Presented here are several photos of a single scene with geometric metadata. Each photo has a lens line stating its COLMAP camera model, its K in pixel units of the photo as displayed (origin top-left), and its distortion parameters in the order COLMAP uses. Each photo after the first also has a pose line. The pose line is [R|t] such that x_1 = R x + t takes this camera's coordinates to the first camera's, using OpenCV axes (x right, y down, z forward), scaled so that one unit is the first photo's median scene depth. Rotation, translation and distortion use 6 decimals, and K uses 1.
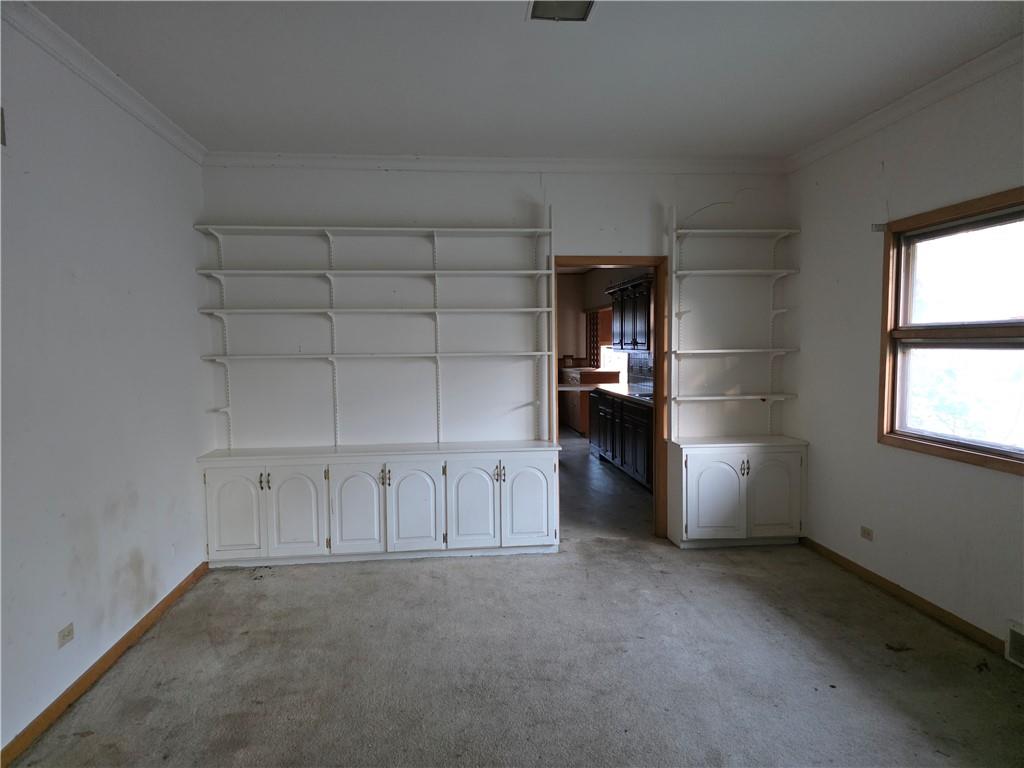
lens RADIAL K [[783.2, 0, 528.4], [0, 783.2, 407.5], [0, 0, 1]] dist [-0.002020, -0.001156]
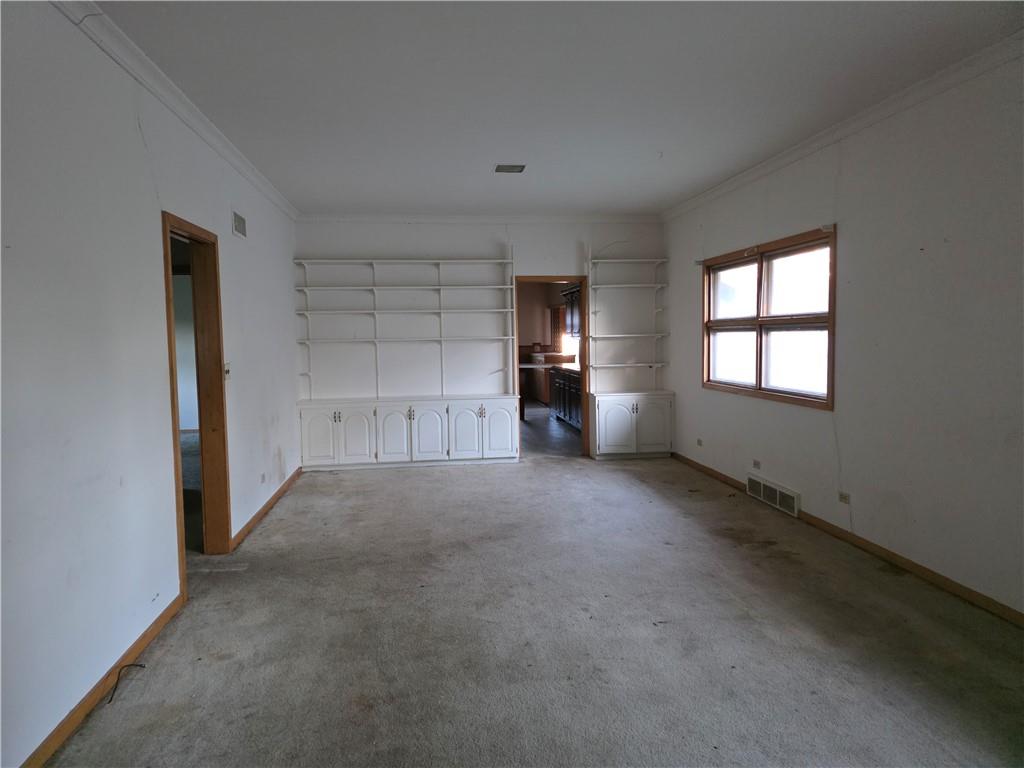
lens RADIAL K [[680.1, 0, 512.0], [0, 680.1, 384.0], [0, 0, 1]] dist [0.008380, 0.003561]
pose [[0.999943, -0.006459, 0.008443, 0.013654], [0.006531, 0.999942, -0.008550, 0.037400], [-0.008388, 0.008605, 0.999928, -0.384996]]
